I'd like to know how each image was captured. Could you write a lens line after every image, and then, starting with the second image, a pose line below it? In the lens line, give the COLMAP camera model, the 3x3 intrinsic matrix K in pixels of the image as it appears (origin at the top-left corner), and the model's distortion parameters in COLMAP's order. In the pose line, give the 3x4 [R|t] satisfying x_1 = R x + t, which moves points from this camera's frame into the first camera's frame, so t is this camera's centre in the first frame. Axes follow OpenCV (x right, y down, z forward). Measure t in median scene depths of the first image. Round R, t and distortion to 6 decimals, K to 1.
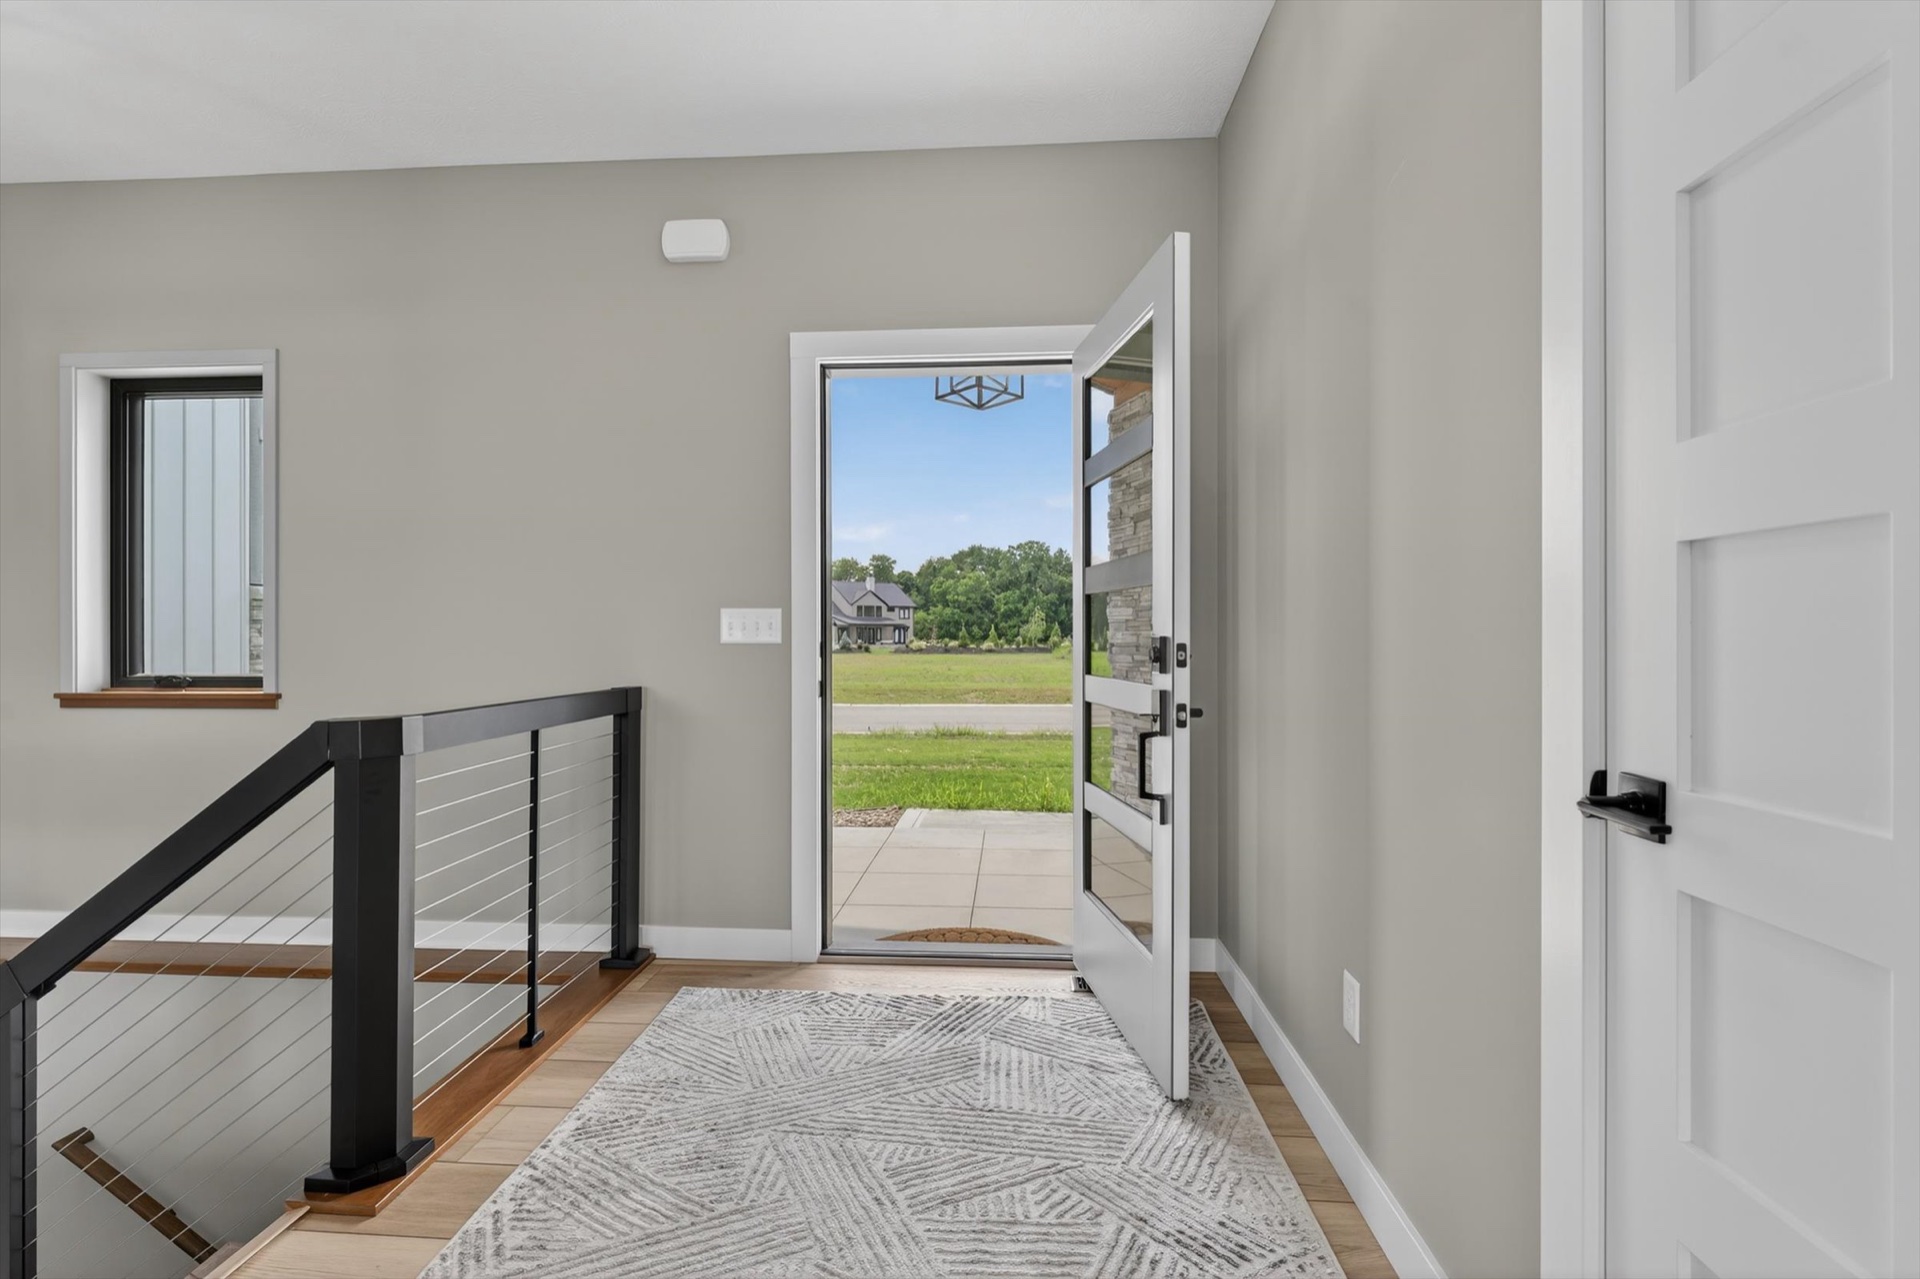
lens RADIAL K [[868.0, 0, 963.1], [0, 868.0, 624.8], [0, 0, 1]] dist [0.000117, -0.000157]
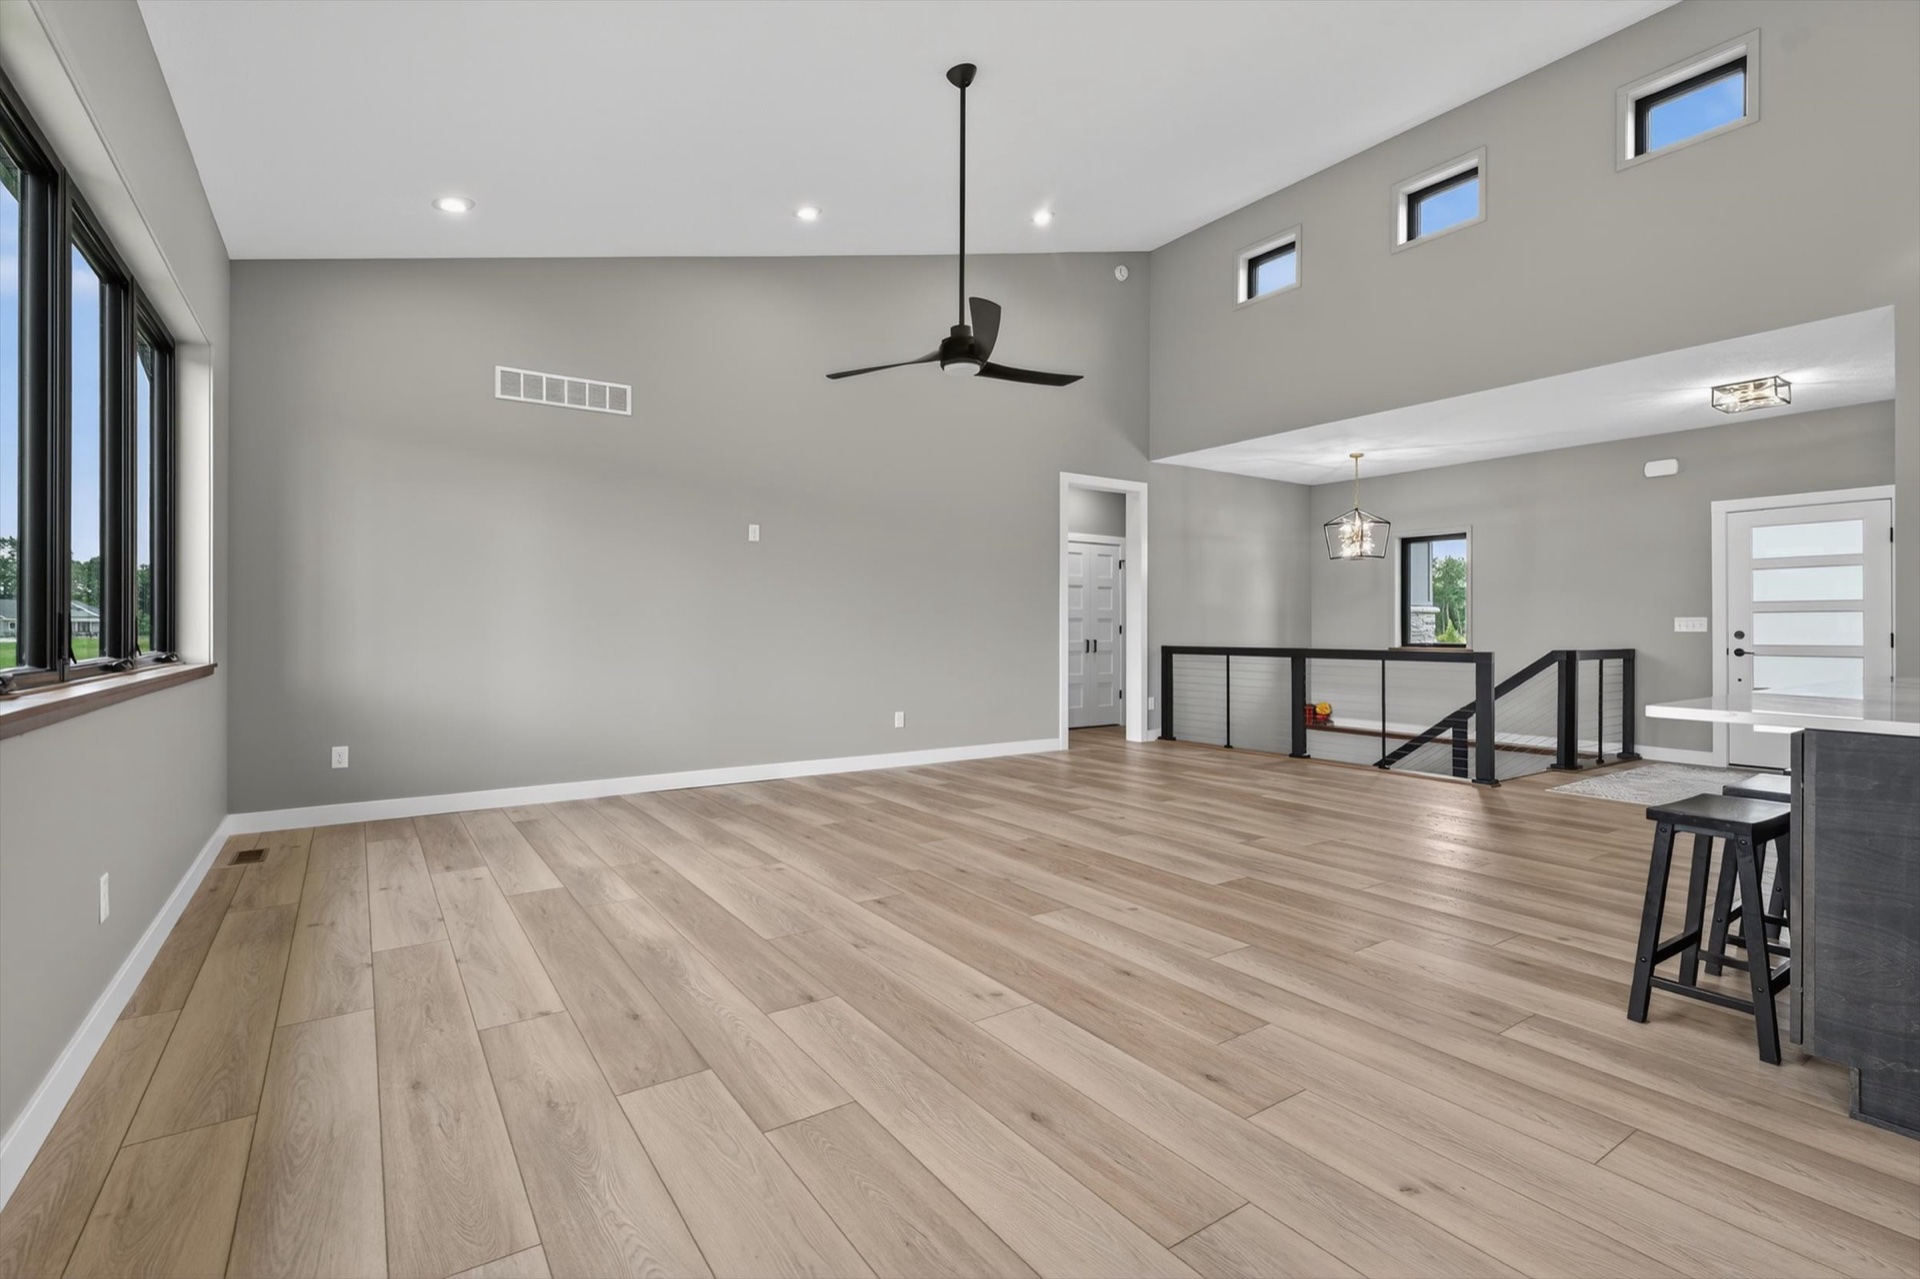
lens RADIAL K [[868.0, 0, 963.1], [0, 868.0, 624.8], [0, 0, 1]] dist [0.000117, -0.000157]
pose [[0.611118, -0.003927, -0.791530, 0.437096], [0.006458, 0.999979, 0.000025, -0.011429], [0.791513, -0.005127, 0.611130, -2.111879]]
